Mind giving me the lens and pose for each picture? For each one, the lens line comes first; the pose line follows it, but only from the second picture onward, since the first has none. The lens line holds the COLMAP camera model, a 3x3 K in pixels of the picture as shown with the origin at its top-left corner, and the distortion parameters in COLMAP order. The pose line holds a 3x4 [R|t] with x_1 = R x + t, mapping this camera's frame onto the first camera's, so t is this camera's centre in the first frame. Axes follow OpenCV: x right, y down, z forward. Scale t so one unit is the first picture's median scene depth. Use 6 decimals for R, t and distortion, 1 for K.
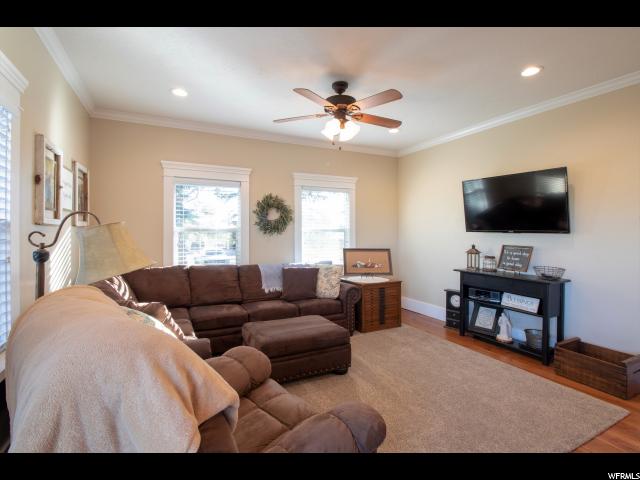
lens RADIAL K [[317.0, 0, 317.6], [0, 317.0, 236.1], [0, 0, 1]] dist [0.003760, 0.000328]
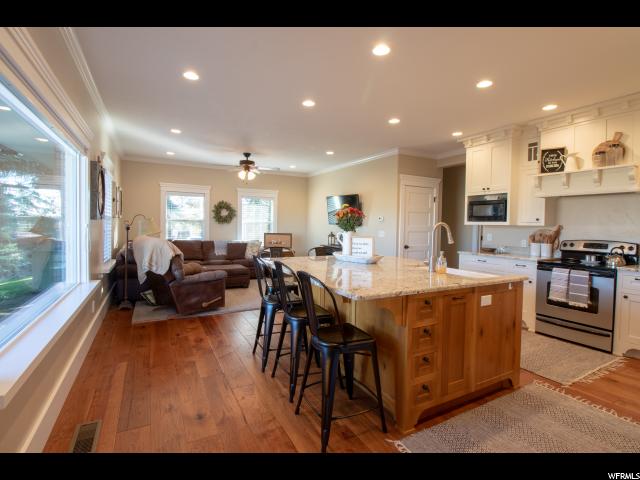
lens RADIAL K [[317.0, 0, 322.2], [0, 317.0, 236.2], [0, 0, 1]] dist [0.003760, 0.000328]
pose [[0.998653, 0.018561, 0.048448, 0.322506], [-0.019648, 0.999564, 0.022049, 0.012770], [-0.048017, -0.022971, 0.998582, -0.782019]]
